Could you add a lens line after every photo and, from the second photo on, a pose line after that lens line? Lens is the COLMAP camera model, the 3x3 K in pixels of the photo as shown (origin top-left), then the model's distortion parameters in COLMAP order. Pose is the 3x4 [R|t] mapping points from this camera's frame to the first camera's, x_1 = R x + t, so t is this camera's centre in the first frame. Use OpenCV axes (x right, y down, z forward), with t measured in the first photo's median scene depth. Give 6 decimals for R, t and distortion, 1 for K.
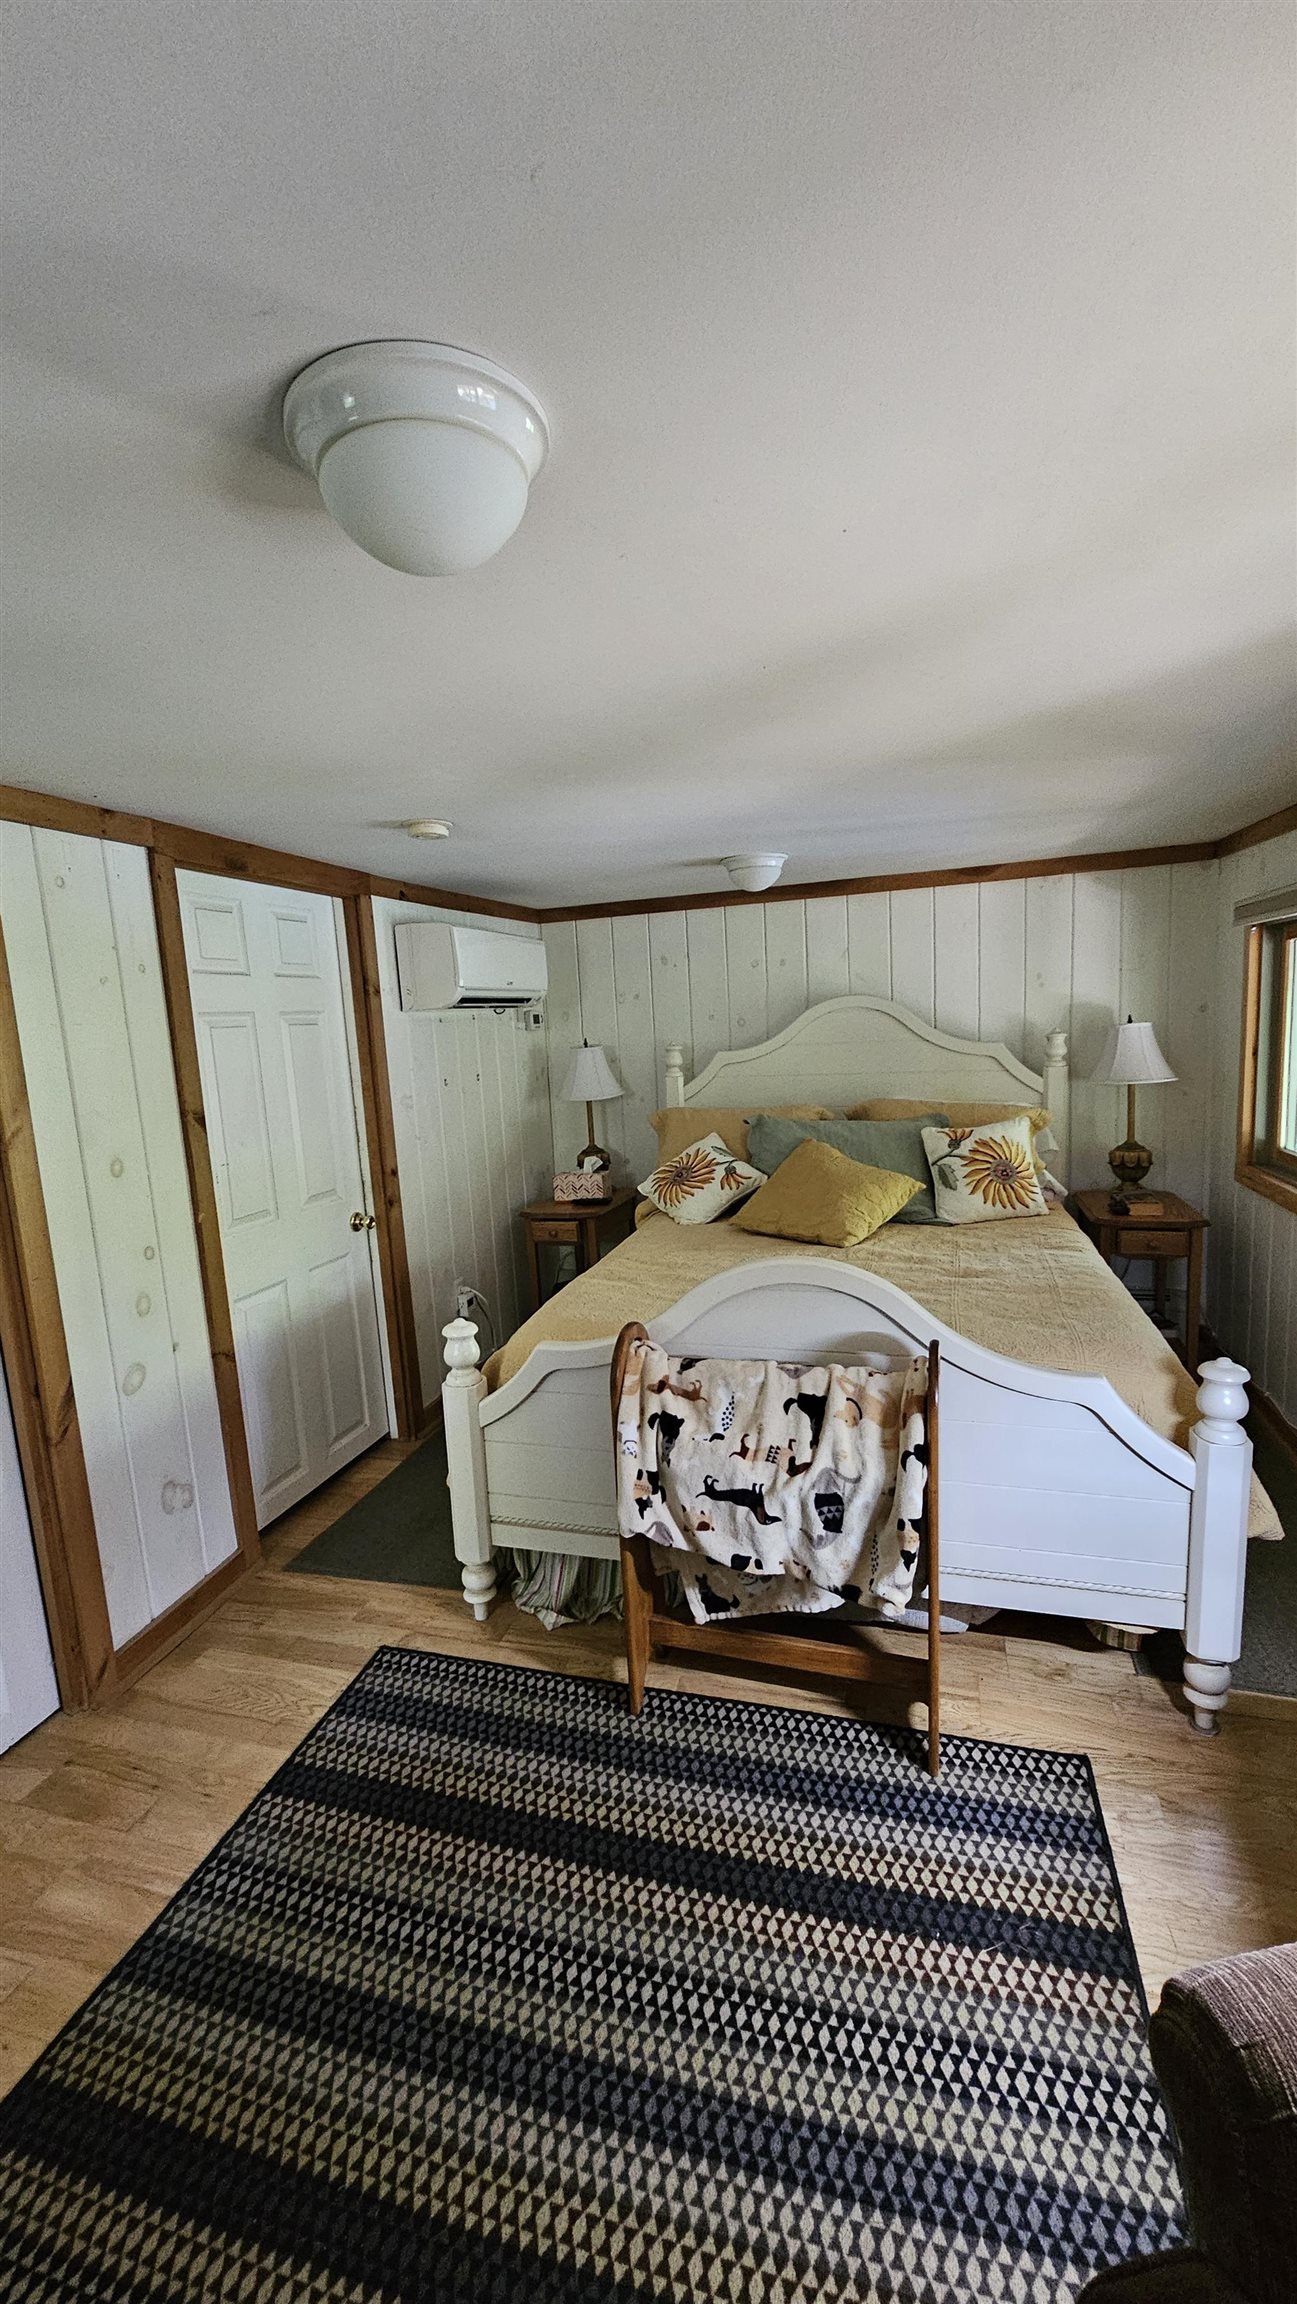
lens RADIAL K [[940.5, 0, 632.2], [0, 940.5, 1141.0], [0, 0, 1]] dist [0.003014, 0.000217]
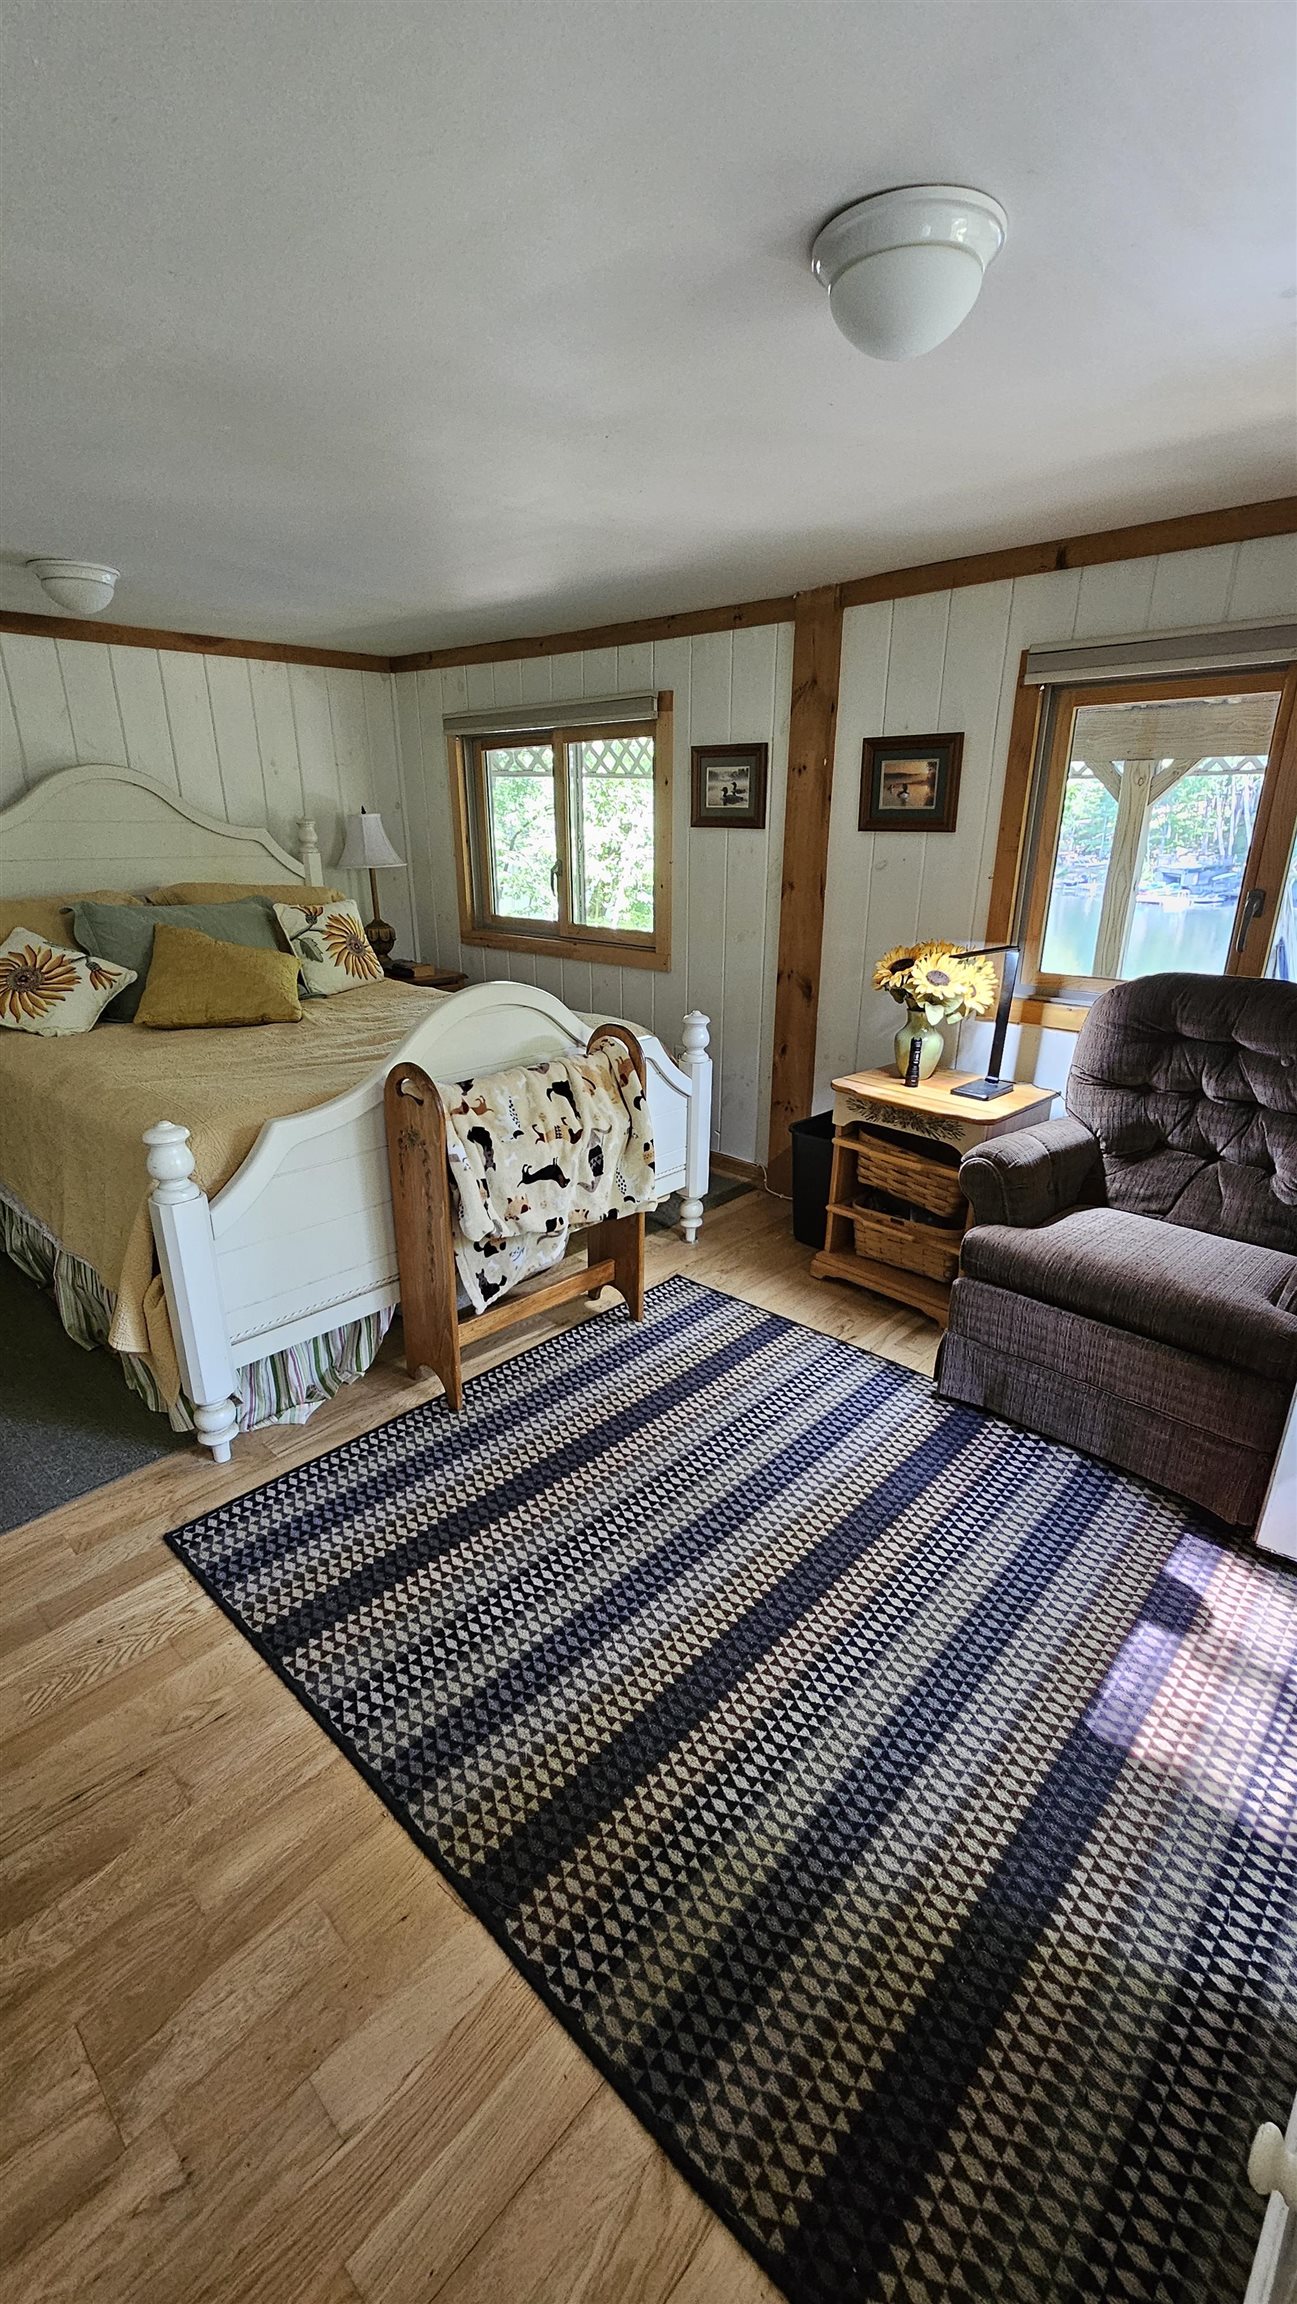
lens RADIAL K [[940.5, 0, 630.5], [0, 940.5, 1150.7], [0, 0, 1]] dist [0.003014, 0.000217]
pose [[0.459752, -0.248819, 0.852477, -0.782744], [0.094018, 0.968189, 0.231887, 0.072443], [-0.883056, -0.026462, 0.468521, 0.307688]]
